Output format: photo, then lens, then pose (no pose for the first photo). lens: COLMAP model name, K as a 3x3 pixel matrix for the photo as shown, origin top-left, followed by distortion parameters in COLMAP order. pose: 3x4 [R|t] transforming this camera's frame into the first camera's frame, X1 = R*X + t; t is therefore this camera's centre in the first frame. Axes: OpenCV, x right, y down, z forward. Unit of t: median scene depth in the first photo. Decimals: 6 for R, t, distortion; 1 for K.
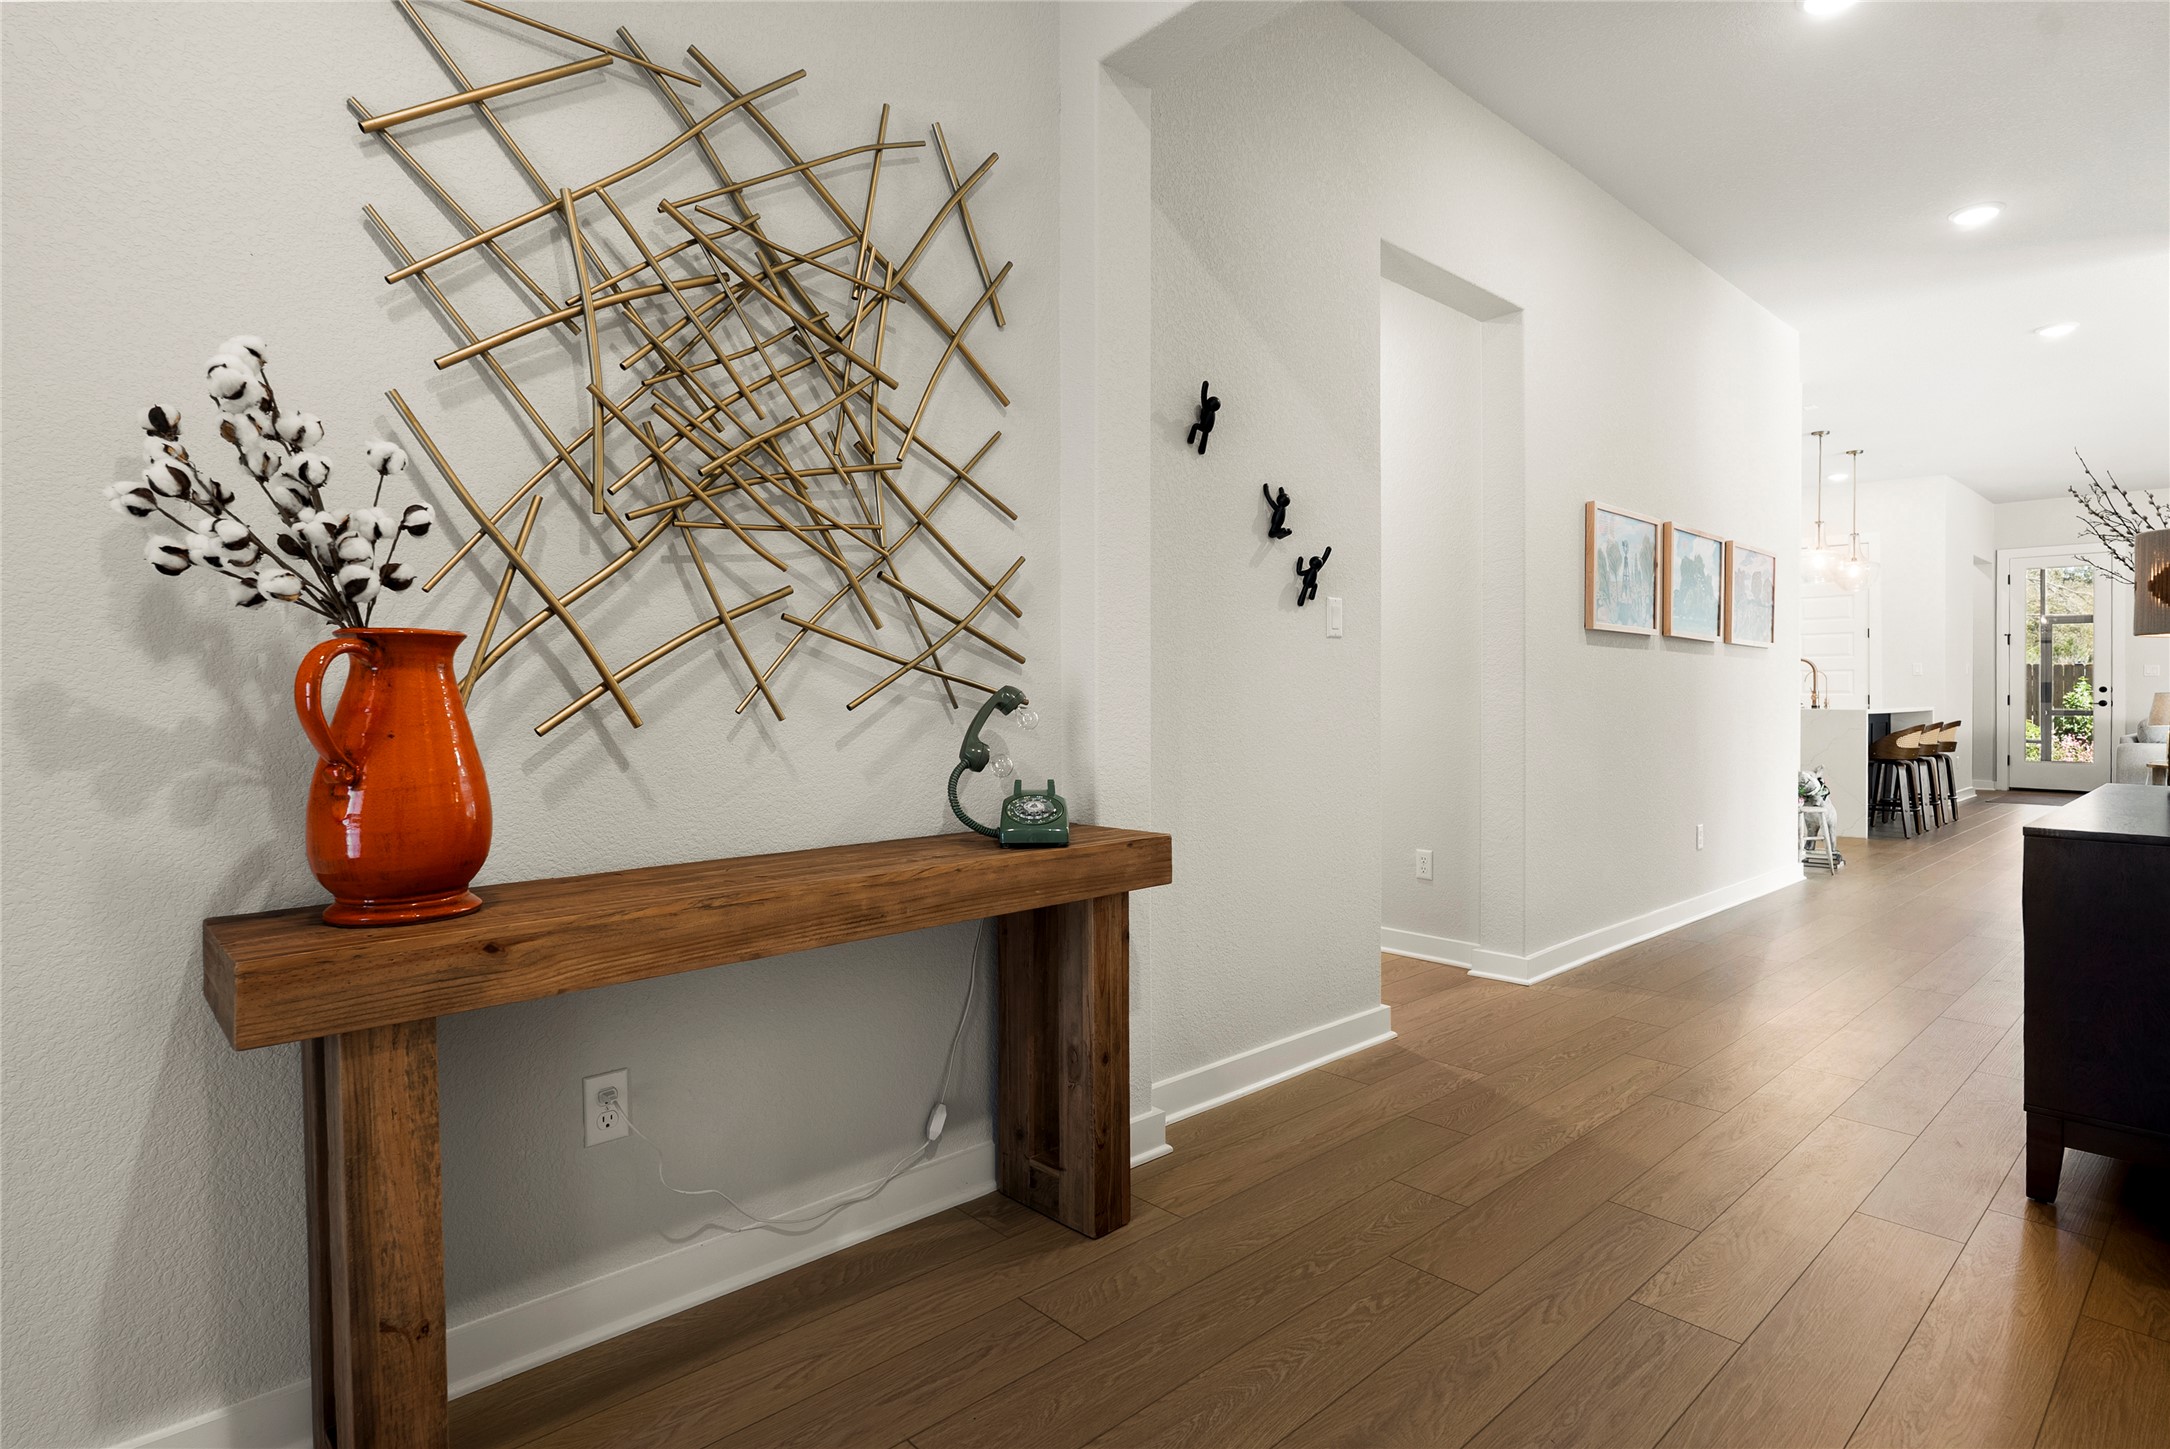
lens RADIAL K [[1088.9, 0, 1078.4], [0, 1088.9, 717.1], [0, 0, 1]] dist [-0.001424, -0.000454]
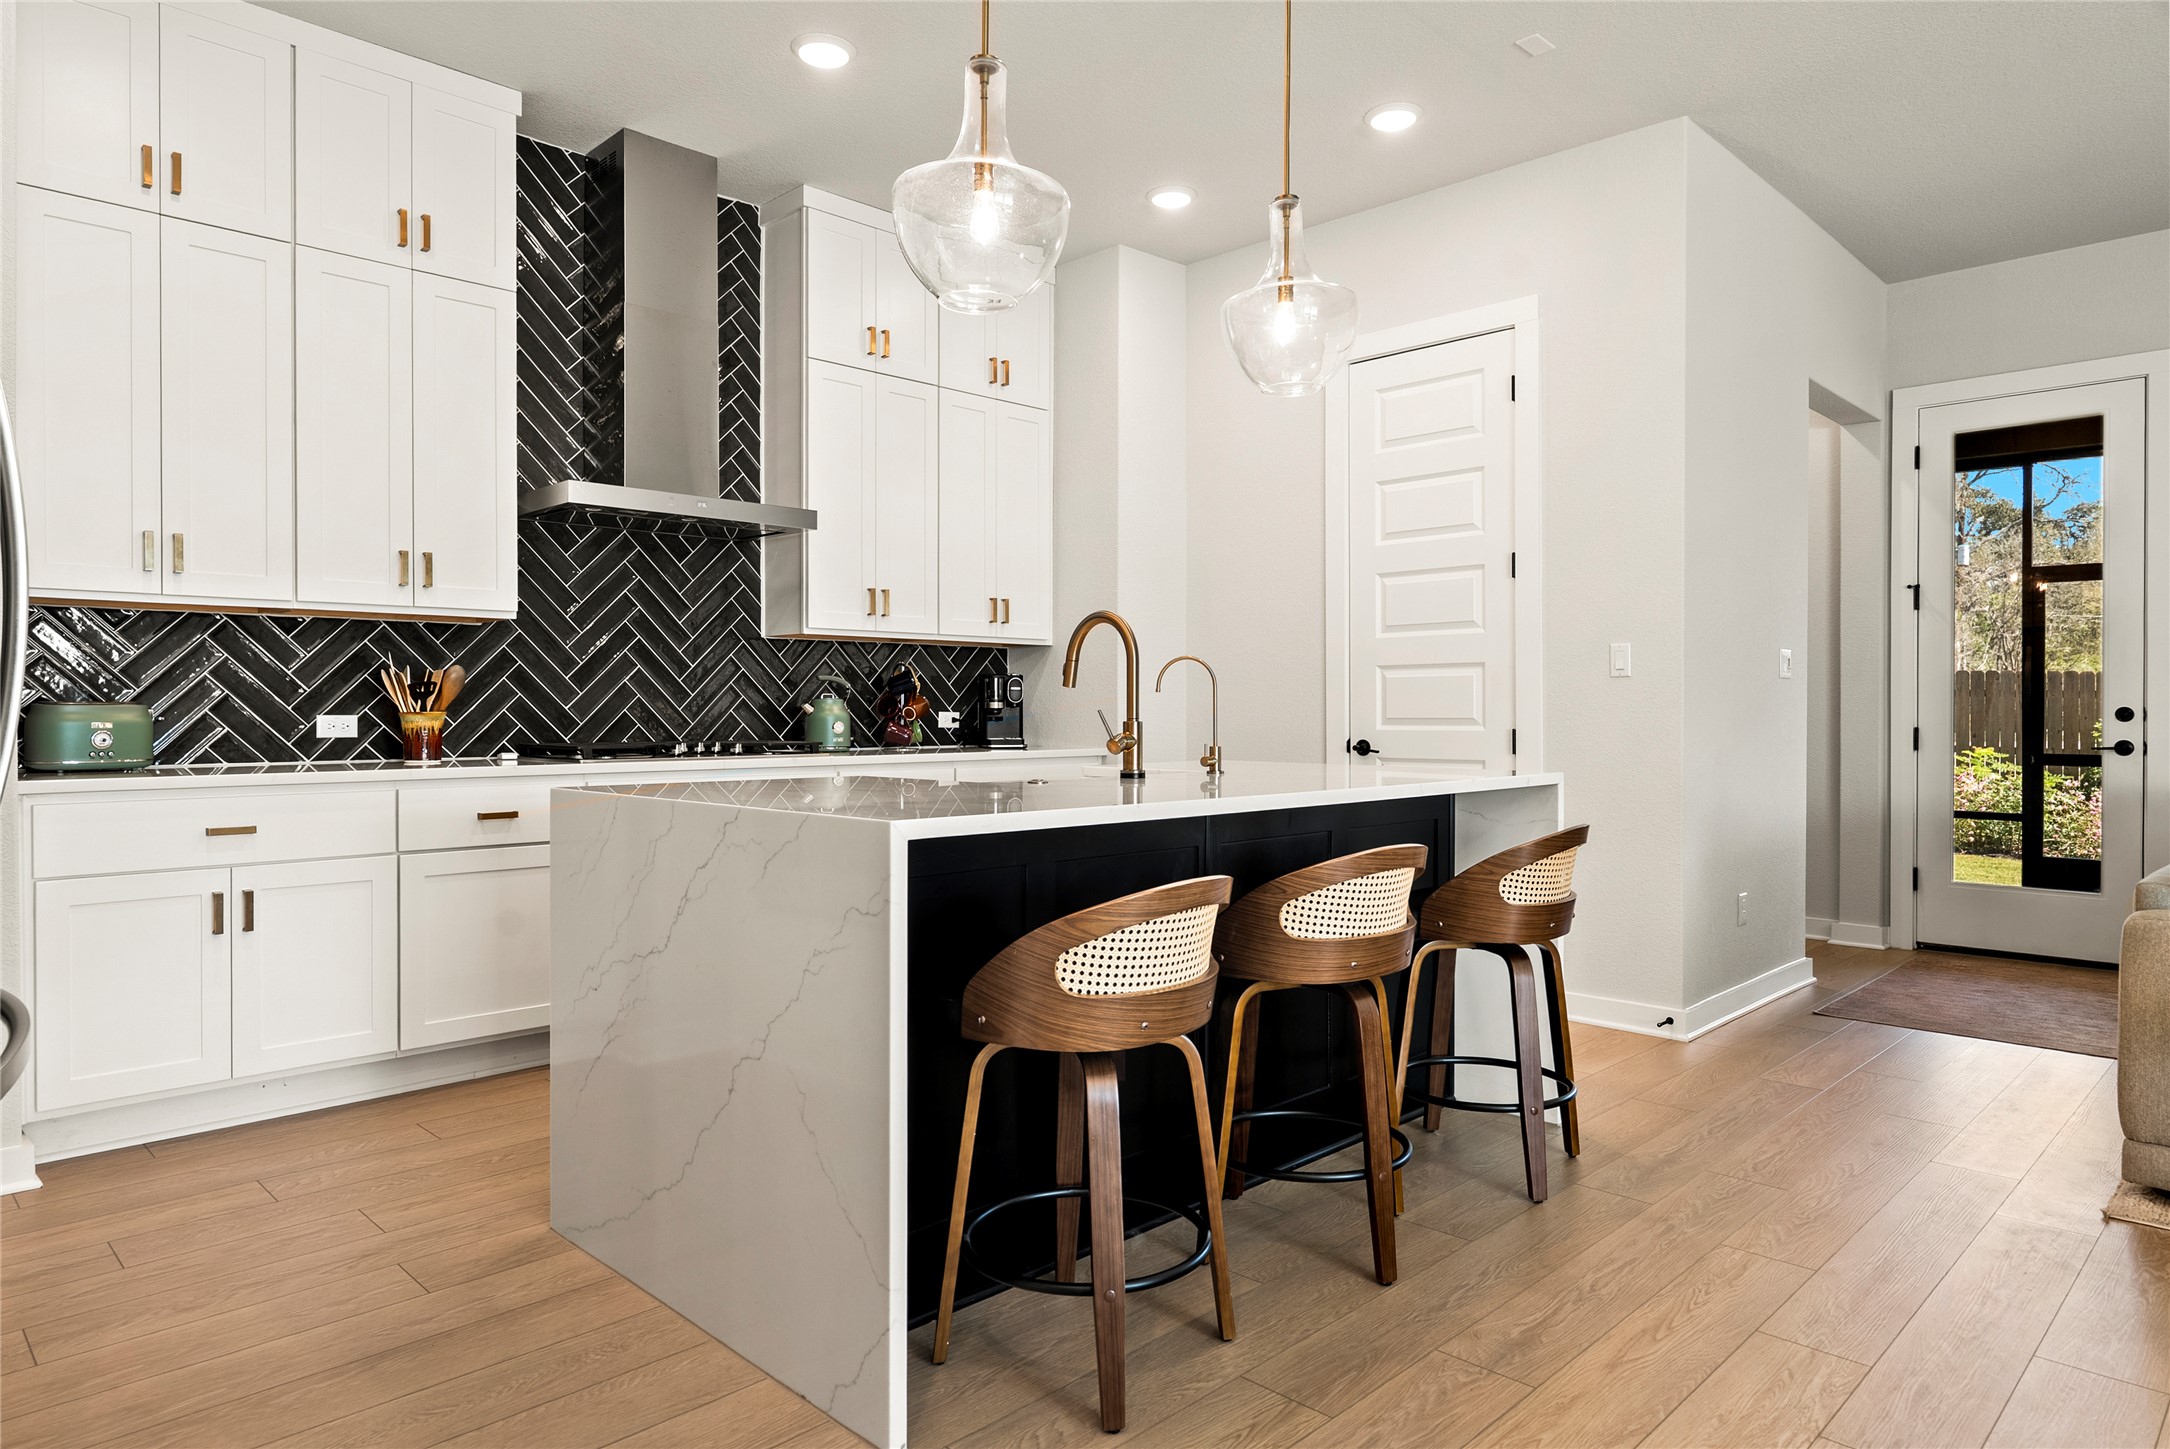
lens RADIAL K [[1317.4, 0, 1093.0], [0, 1317.4, 722.0], [0, 0, 1]] dist [0.023229, 0.001425]
pose [[0.997651, 0.002685, 0.068443, 0.516411], [-0.001771, 0.999908, -0.013420, -0.015010], [-0.068472, 0.013267, 0.997565, 0.519738]]
